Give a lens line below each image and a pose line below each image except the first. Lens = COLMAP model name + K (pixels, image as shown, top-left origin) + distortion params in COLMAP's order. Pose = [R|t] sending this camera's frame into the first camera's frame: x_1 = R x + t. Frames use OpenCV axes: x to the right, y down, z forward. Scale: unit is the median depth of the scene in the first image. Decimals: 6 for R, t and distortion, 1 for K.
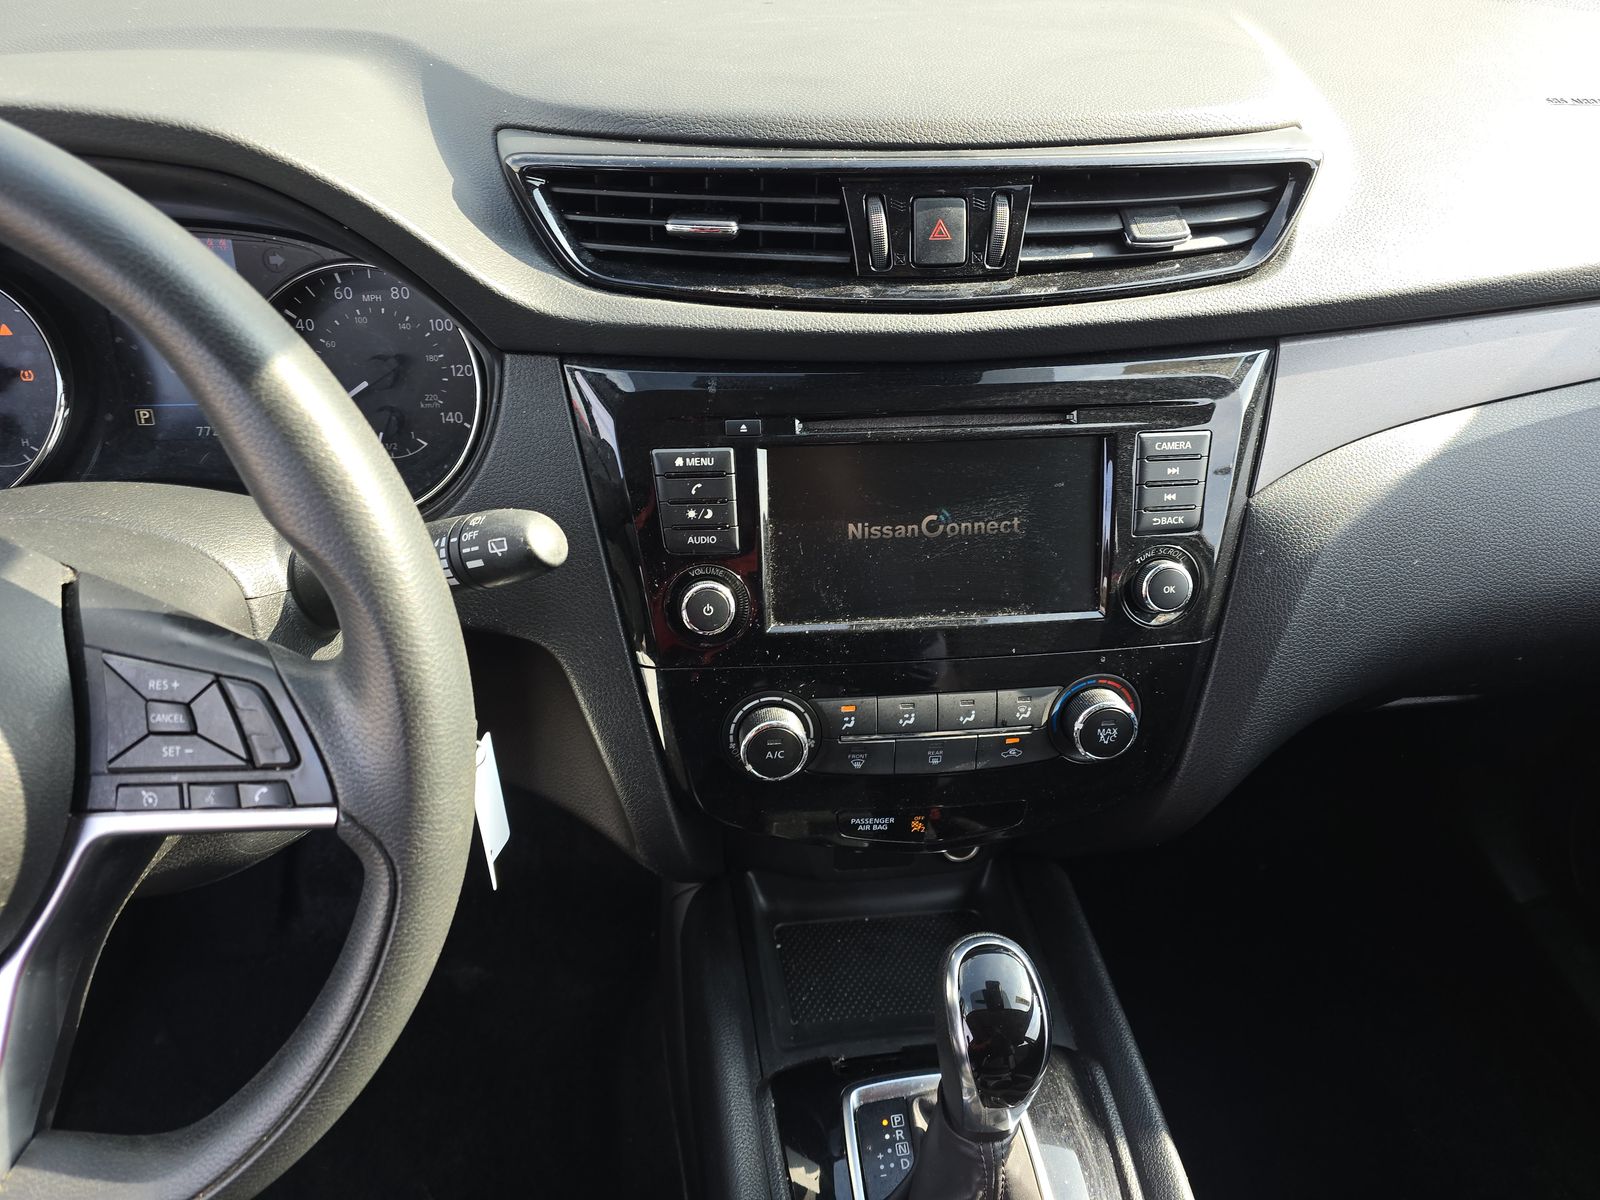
lens RADIAL K [[1104.7, 0, 800.0], [0, 1104.7, 600.0], [0, 0, 1]] dist [0.083546, -0.069566]
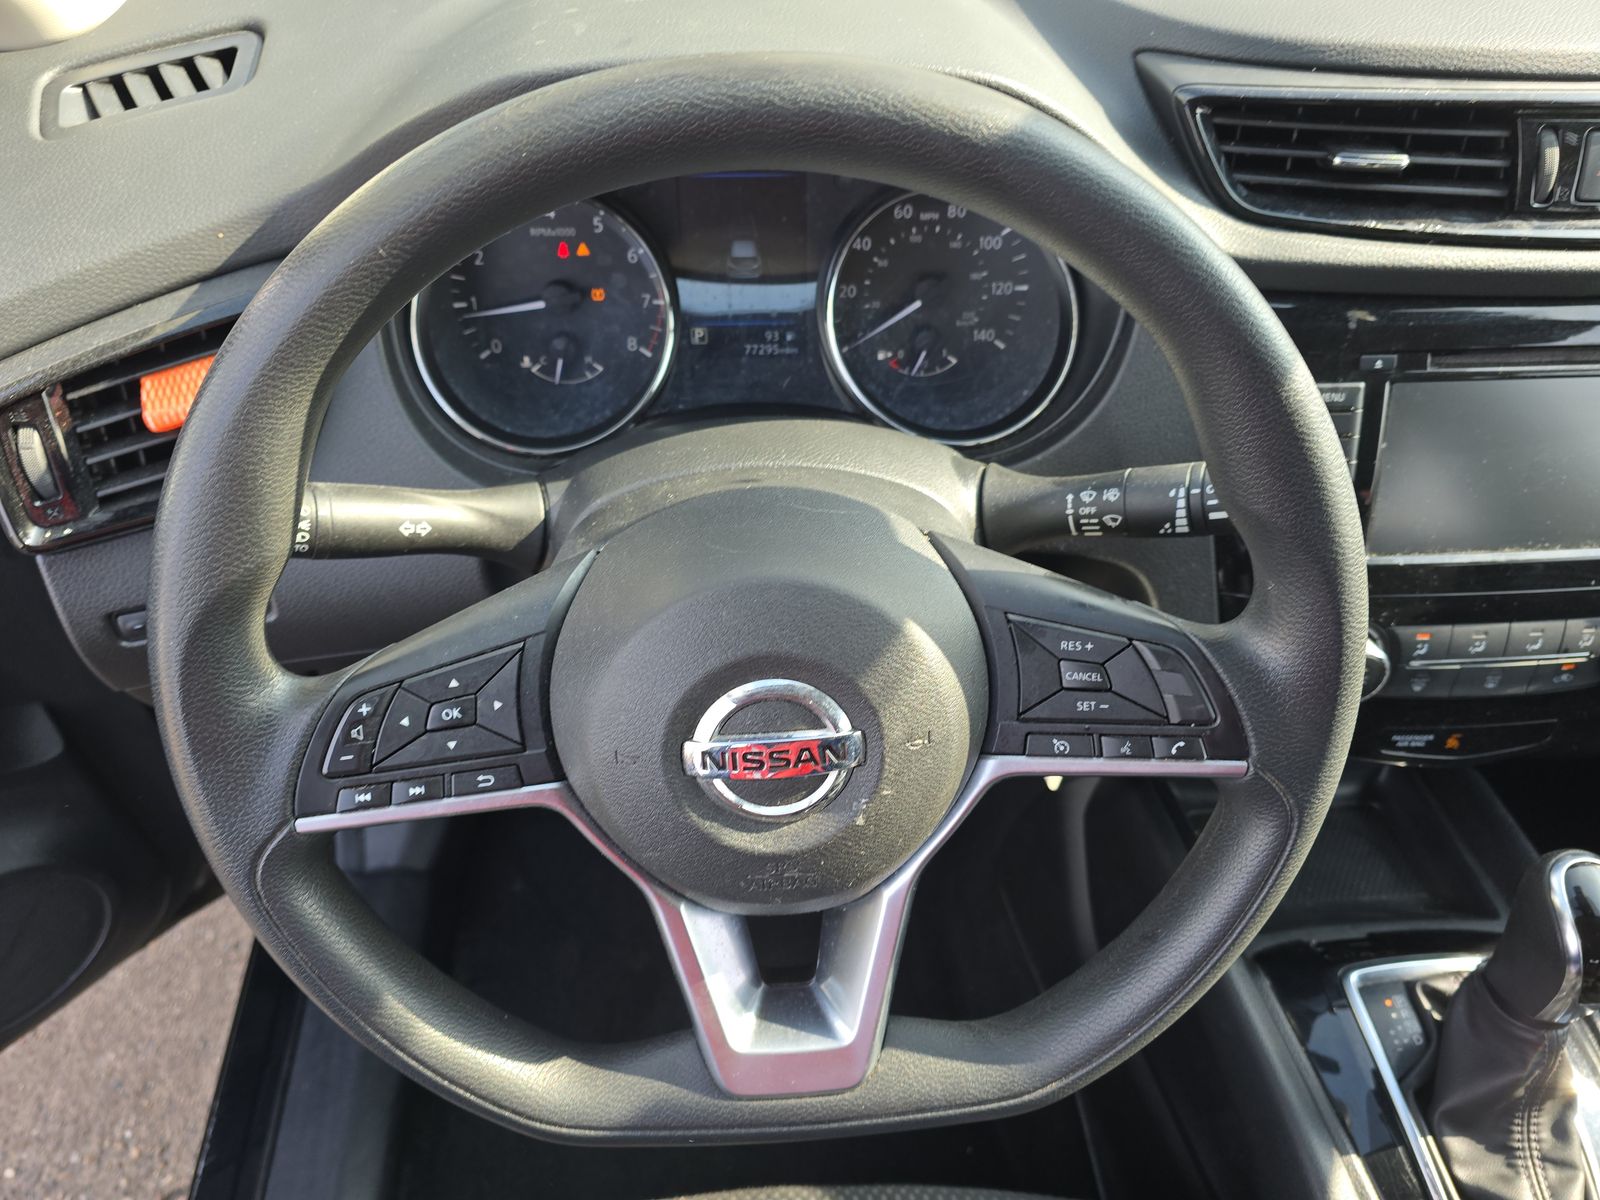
lens RADIAL K [[1123.4, 0, 800.0], [0, 1123.4, 600.0], [0, 0, 1]] dist [0.045225, -0.041493]
pose [[0.999834, 0.014570, -0.010935, -0.560268], [-0.012895, 0.990052, 0.140113, -0.081002], [0.012868, -0.139948, 0.990075, -0.056060]]
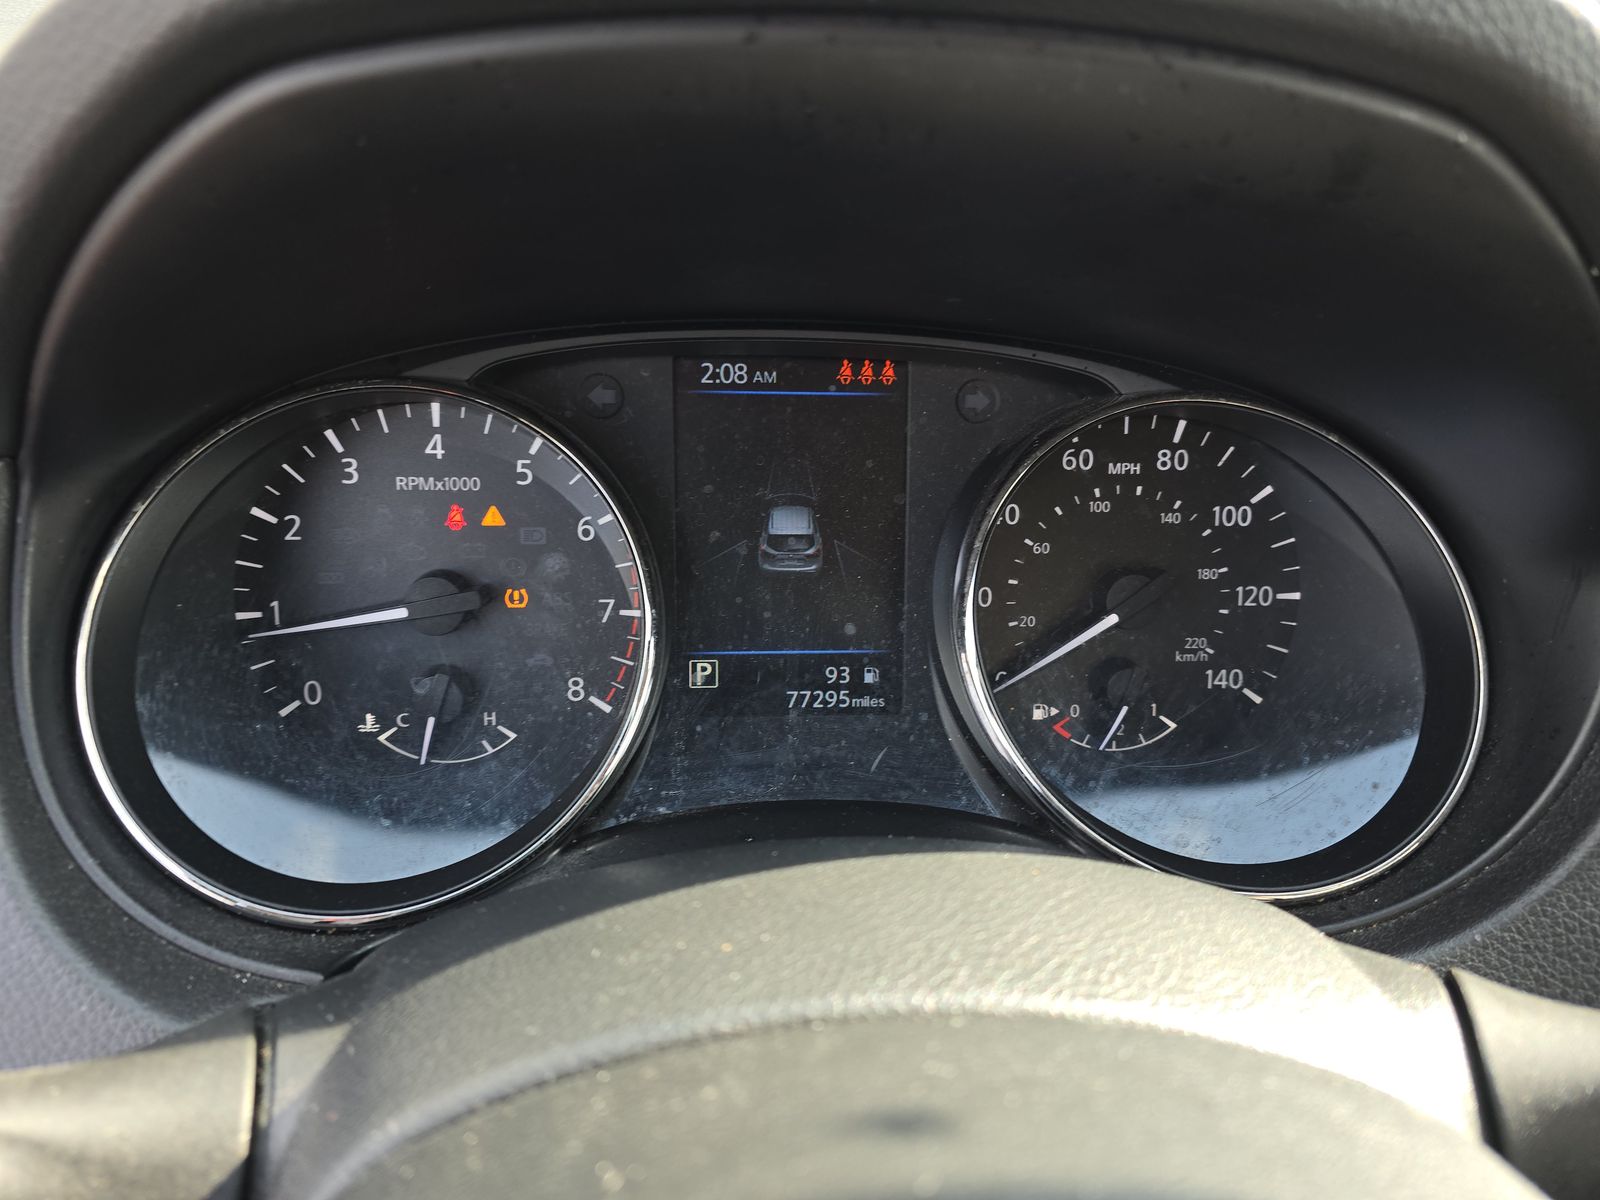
lens RADIAL K [[1104.7, 0, 800.0], [0, 1104.7, 600.0], [0, 0, 1]] dist [0.083546, -0.069566]
pose [[0.999856, 0.016821, 0.002242, -0.632286], [-0.016050, 0.980272, -0.197002, -0.108495], [-0.005512, 0.196938, 0.980401, 0.546958]]
